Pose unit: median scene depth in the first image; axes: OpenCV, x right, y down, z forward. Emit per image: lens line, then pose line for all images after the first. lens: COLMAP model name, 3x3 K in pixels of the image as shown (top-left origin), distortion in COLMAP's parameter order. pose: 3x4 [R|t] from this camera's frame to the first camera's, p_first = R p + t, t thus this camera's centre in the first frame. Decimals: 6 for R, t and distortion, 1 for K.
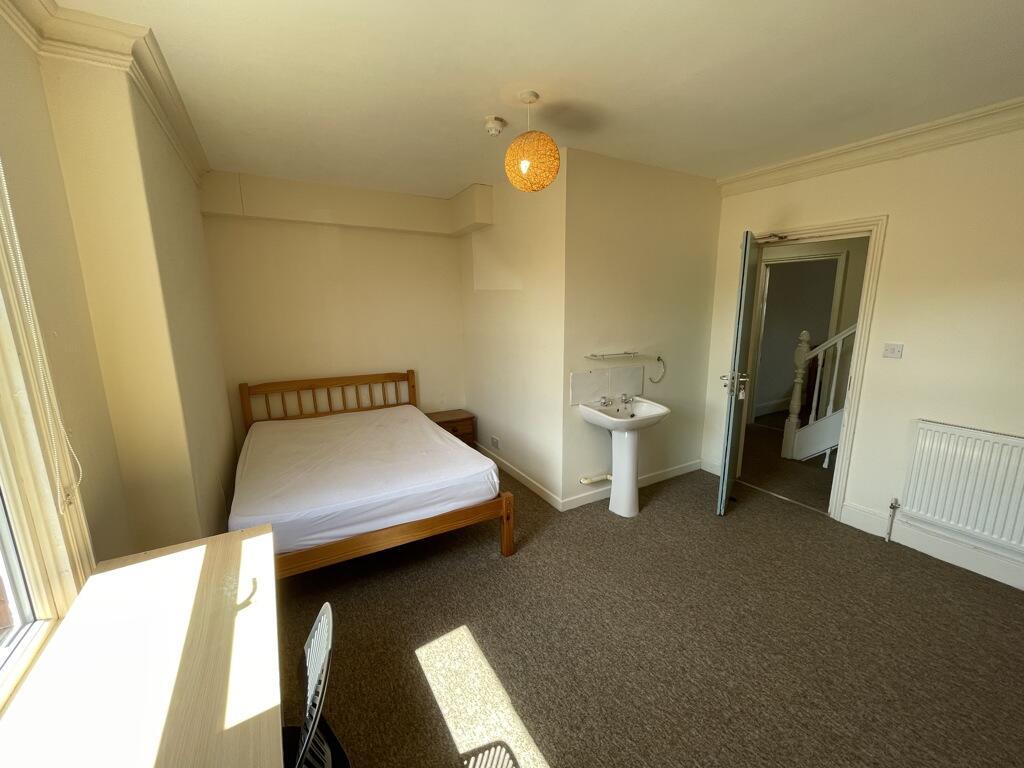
lens RADIAL K [[414.1, 0, 511.6], [0, 414.1, 382.9], [0, 0, 1]] dist [0.000467, 0.000039]
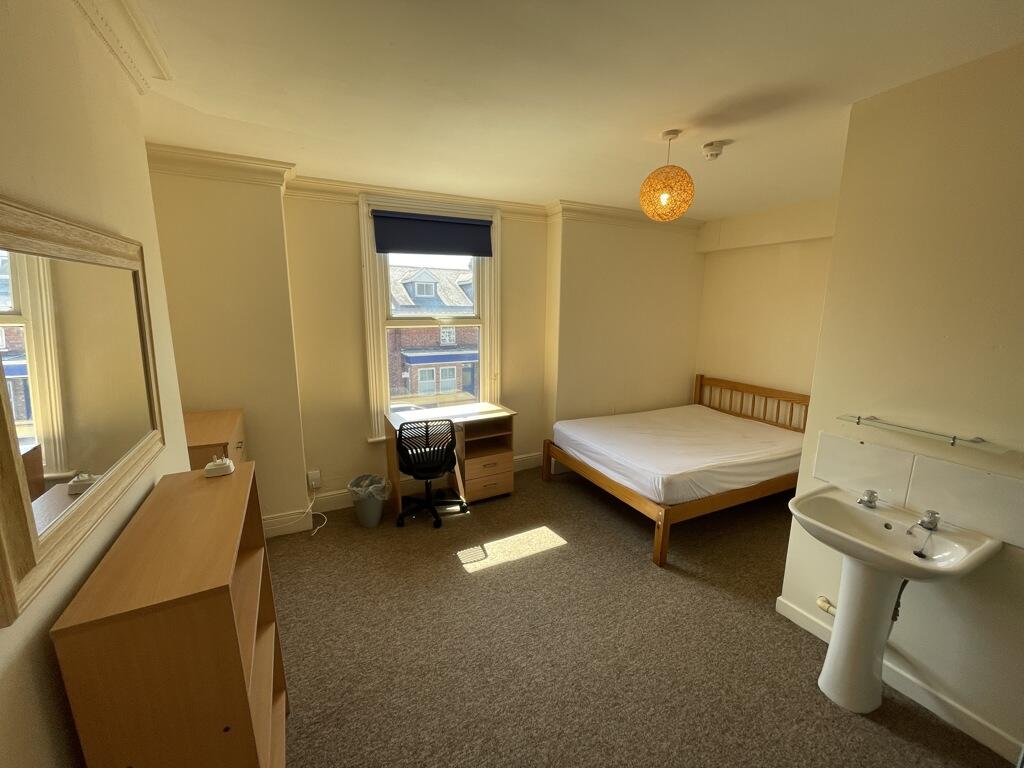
lens RADIAL K [[414.1, 0, 509.0], [0, 414.1, 381.1], [0, 0, 1]] dist [0.000467, 0.000039]
pose [[-0.057981, 0.184000, -0.981215, 0.799848], [-0.200120, 0.960776, 0.191993, -0.125833], [0.978054, 0.207493, -0.018884, 0.475602]]
